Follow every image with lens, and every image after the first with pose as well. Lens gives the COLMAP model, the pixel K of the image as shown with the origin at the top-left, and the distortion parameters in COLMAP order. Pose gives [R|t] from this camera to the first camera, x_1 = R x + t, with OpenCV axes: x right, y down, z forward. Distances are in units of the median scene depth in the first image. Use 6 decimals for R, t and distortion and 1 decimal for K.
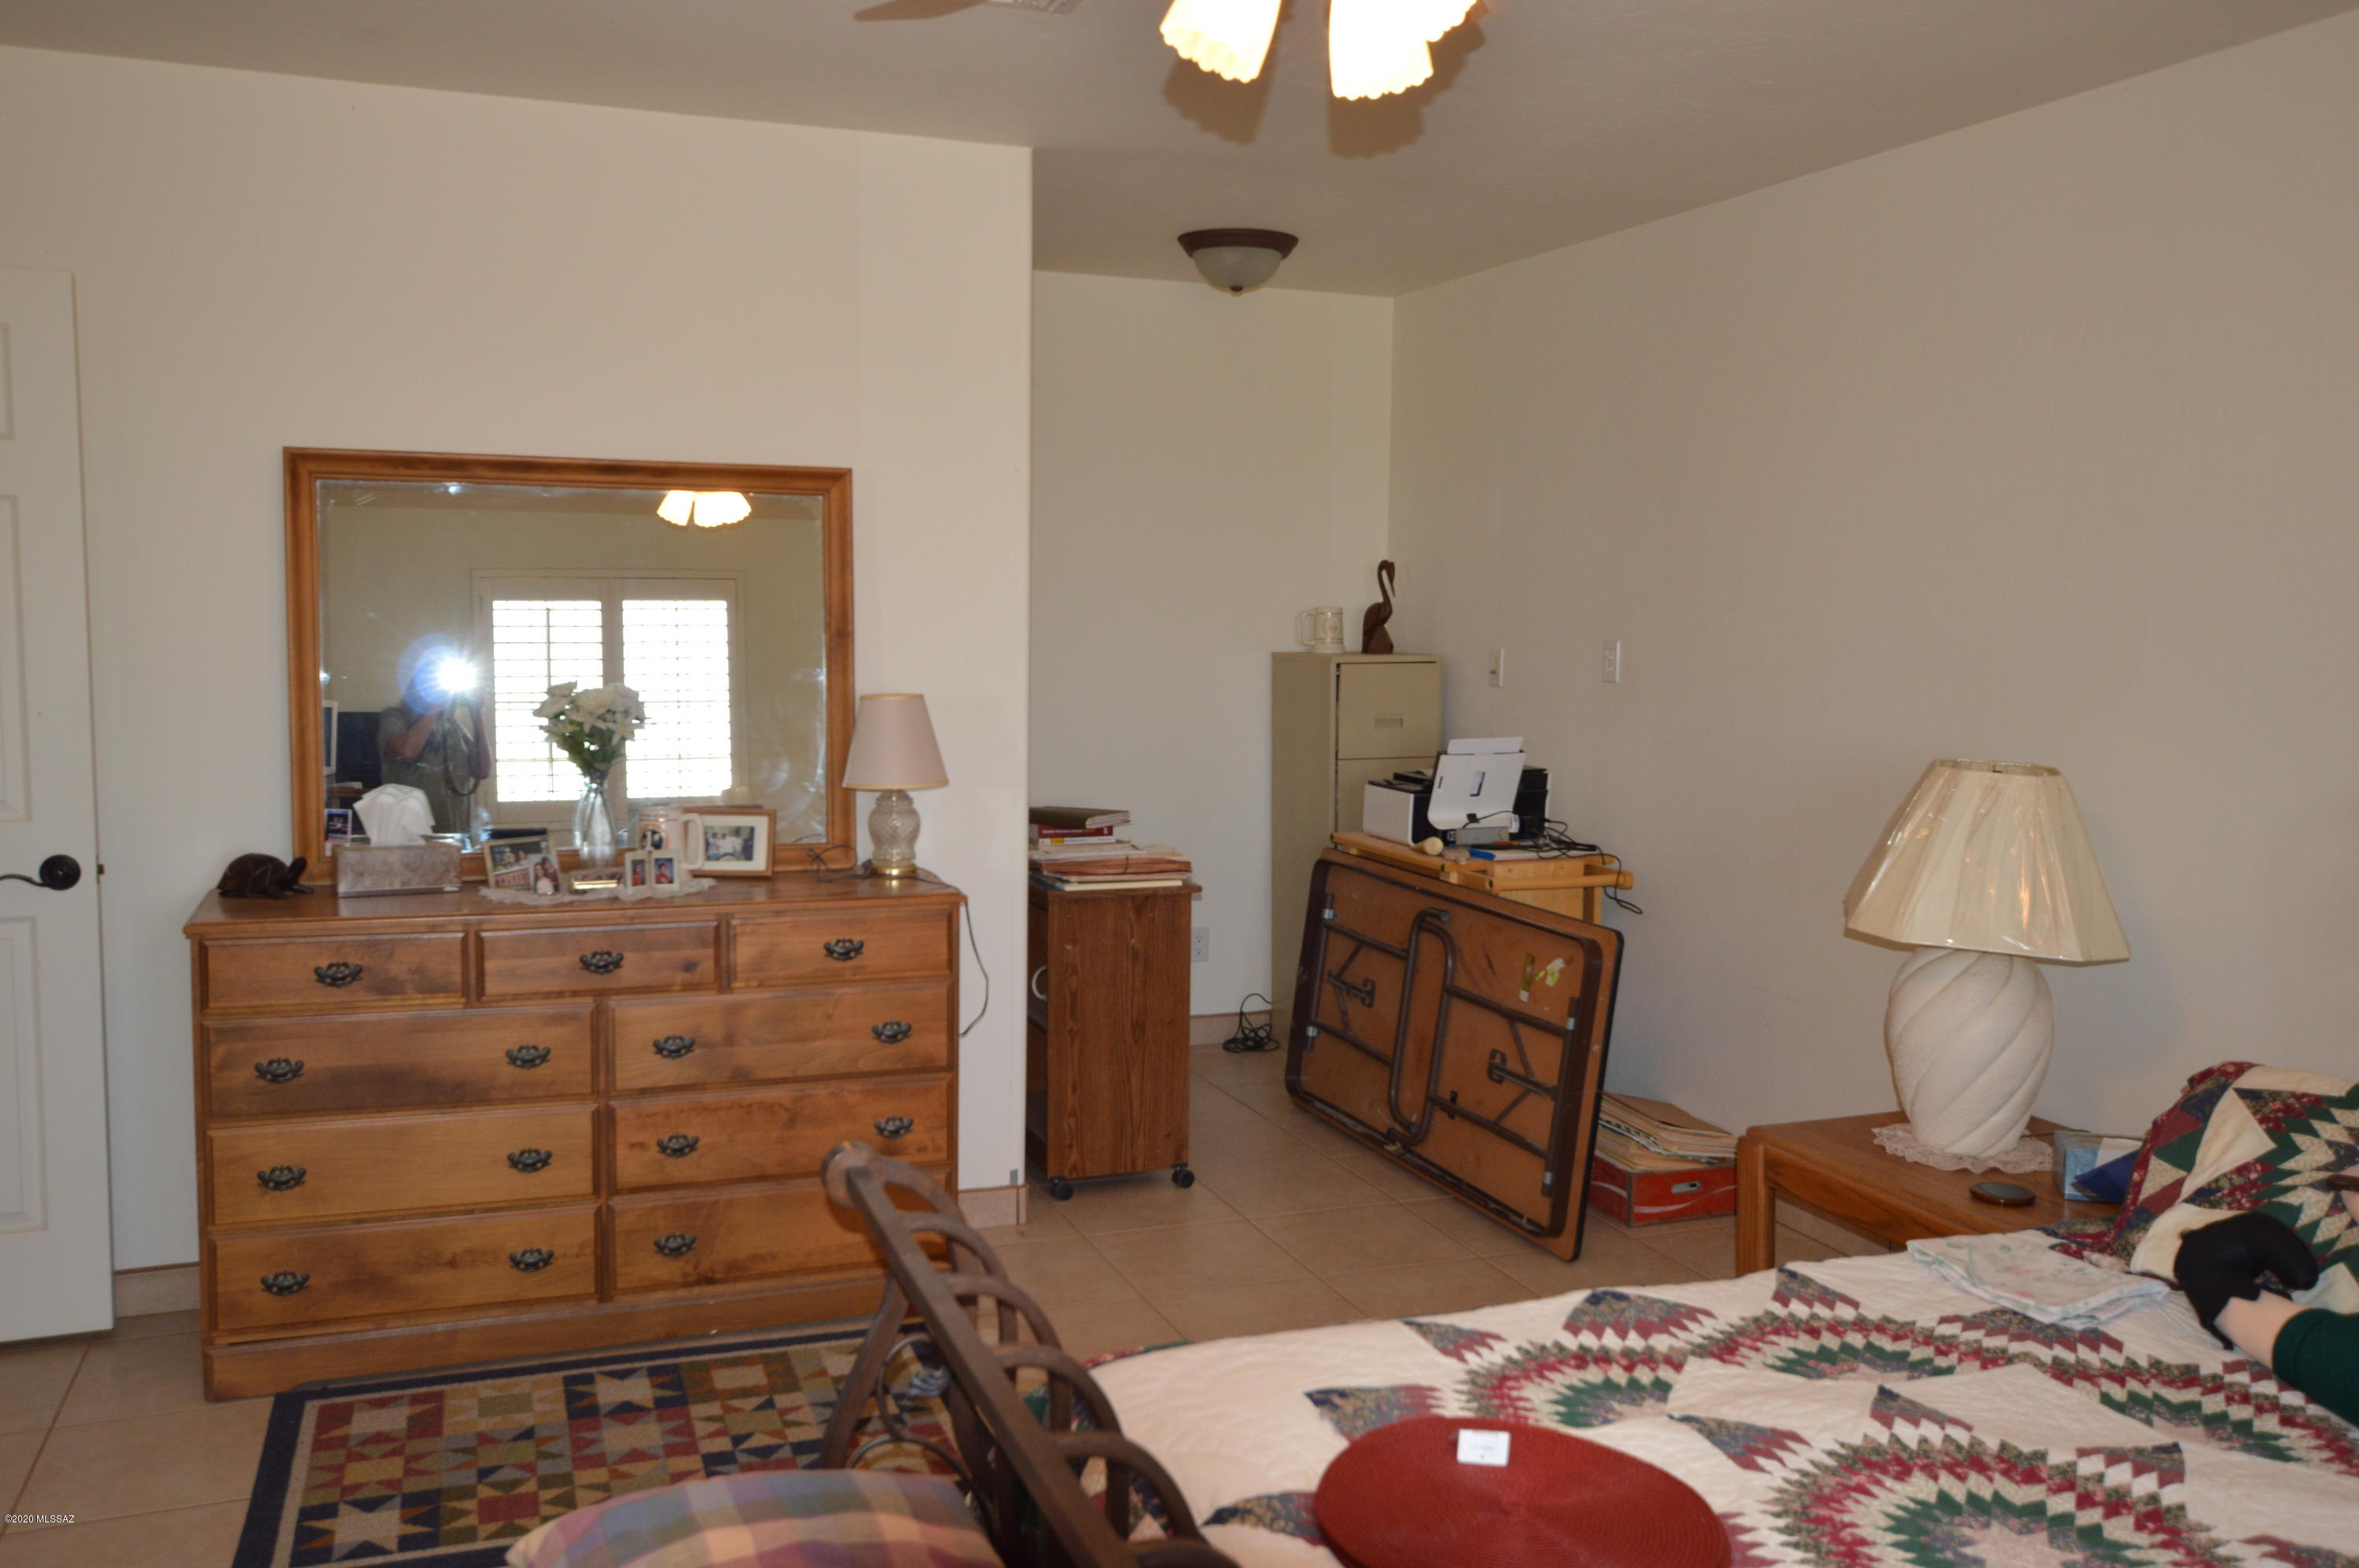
lens RADIAL K [[1950.7, 0, 1174.8], [0, 1950.7, 783.2], [0, 0, 1]] dist [-0.012892, 0.054185]
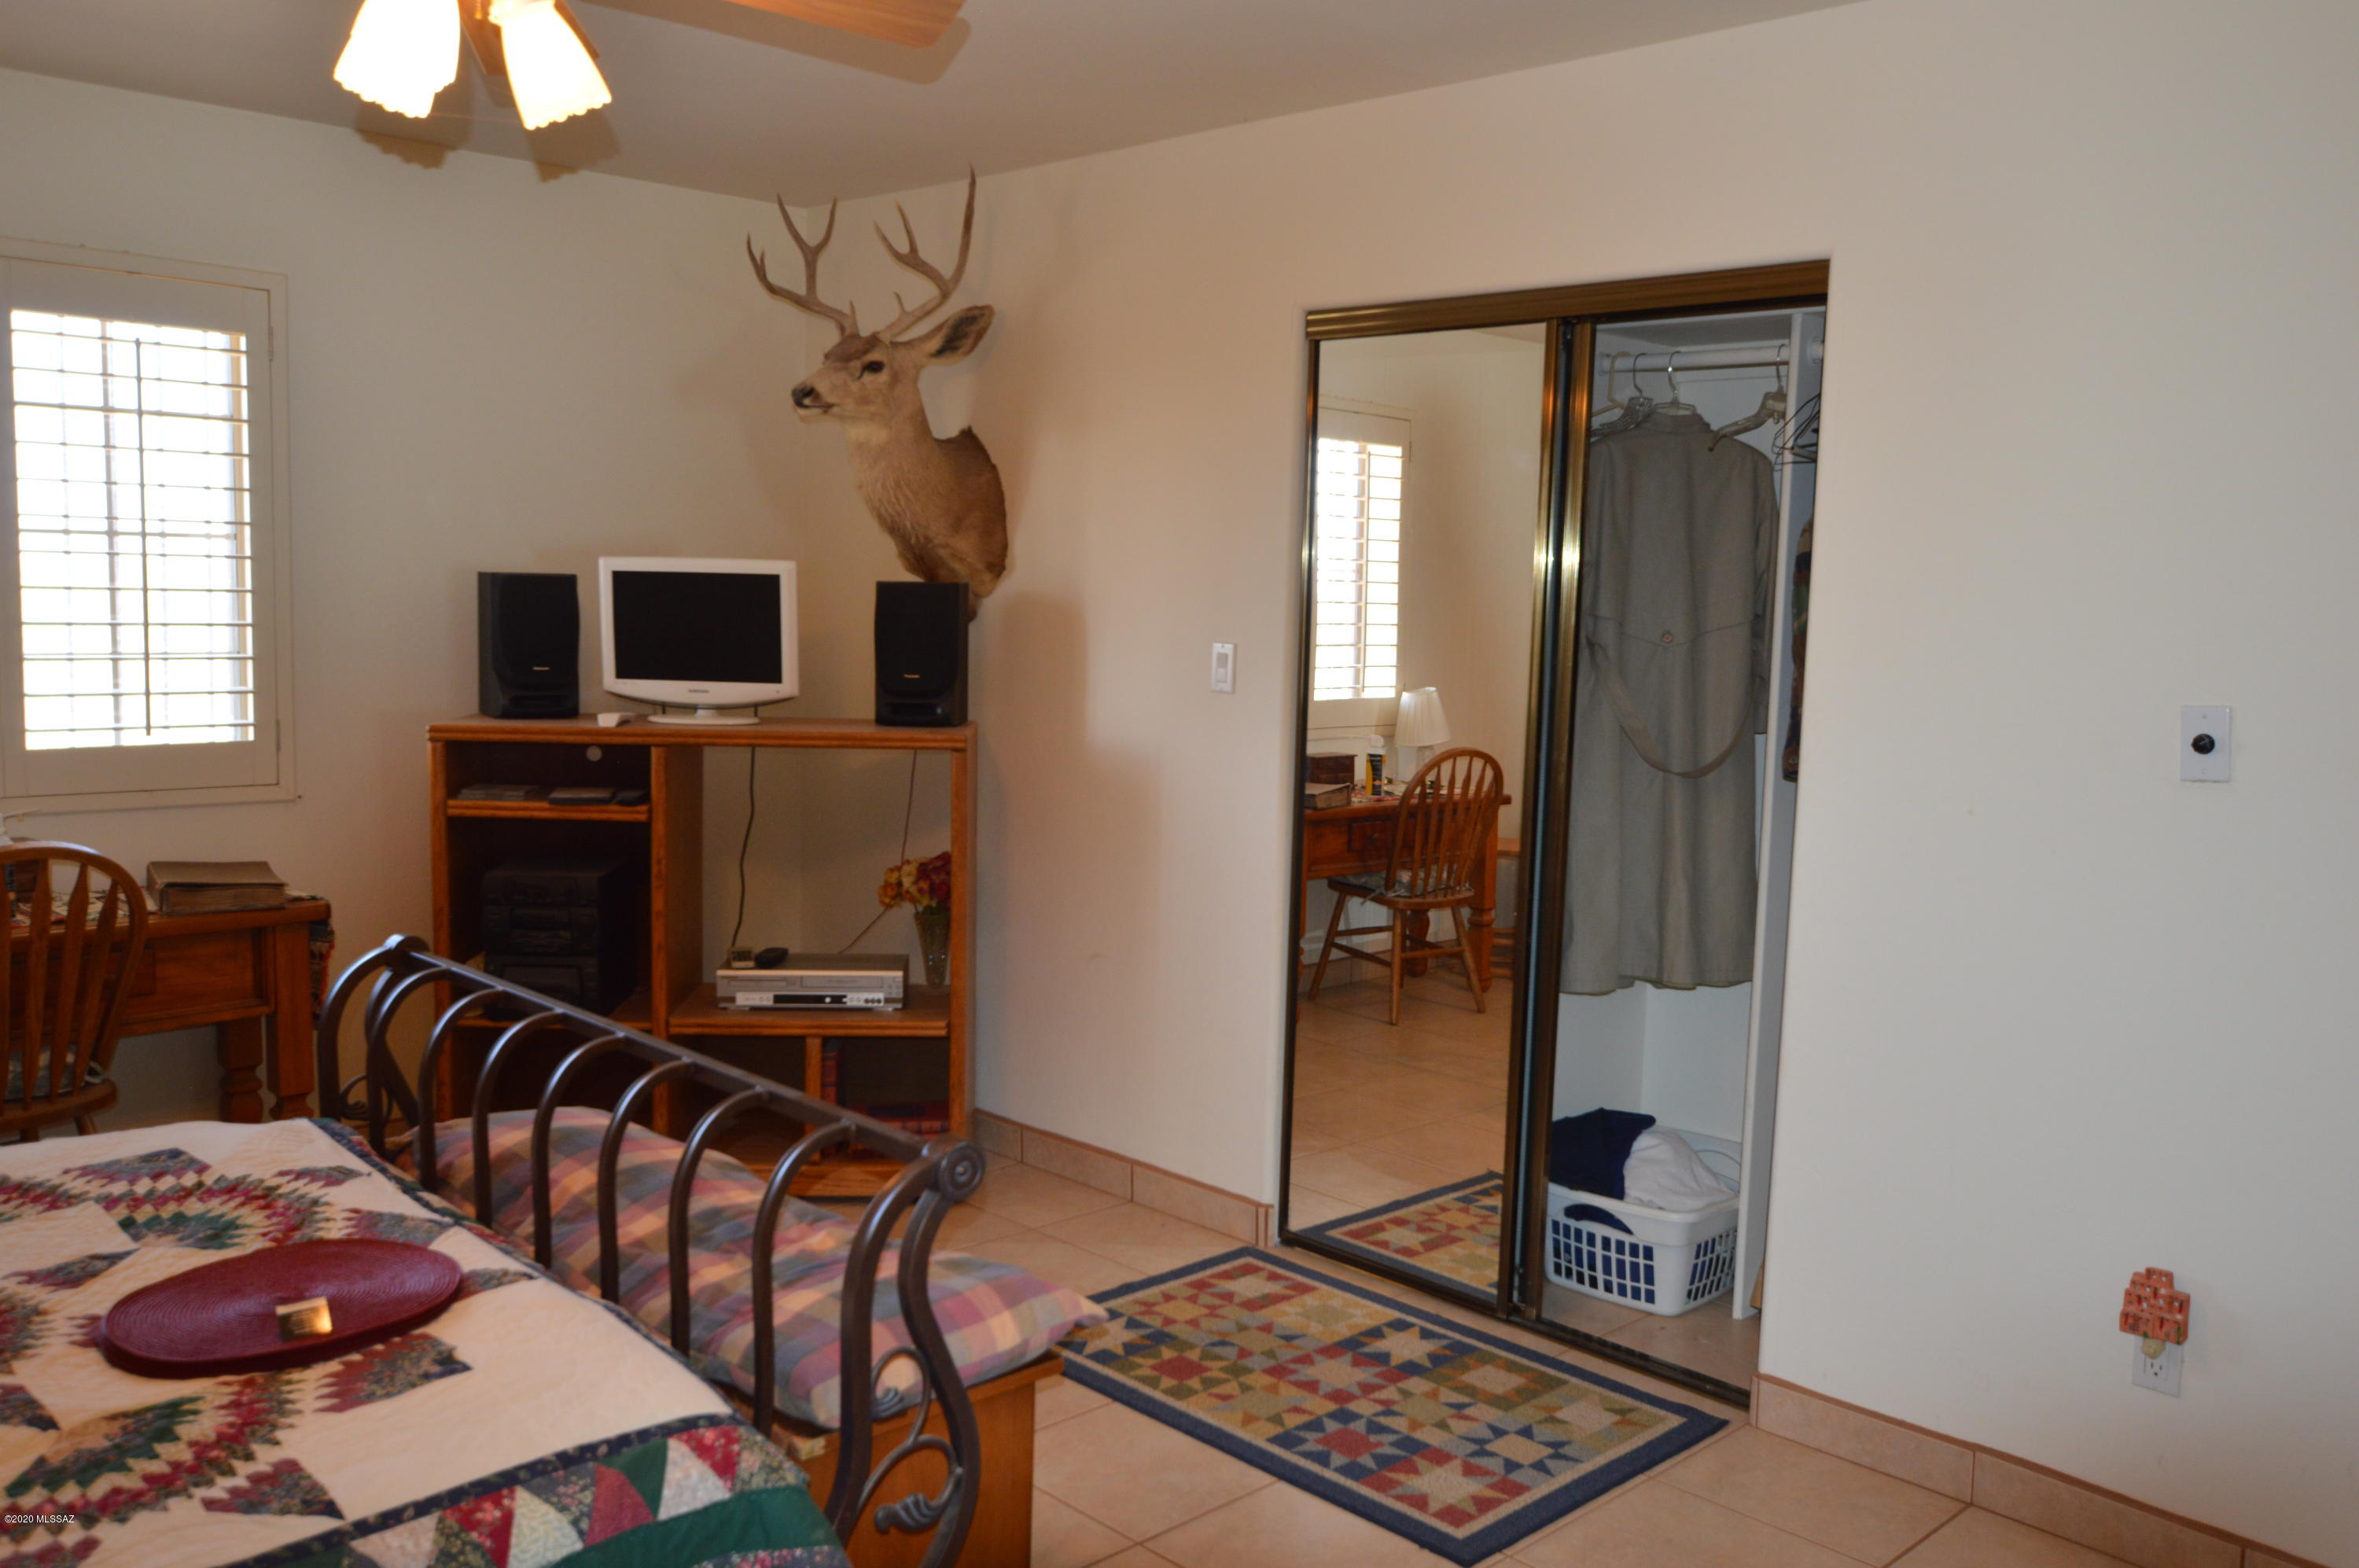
lens RADIAL K [[1950.7, 0, 1170.9], [0, 1950.7, 785.4], [0, 0, 1]] dist [-0.012892, 0.054185]
pose [[0.413749, 0.094147, -0.905510, 0.626609], [-0.109822, 0.992536, 0.053015, -0.036511], [0.903743, 0.077510, 0.421000, 0.429022]]
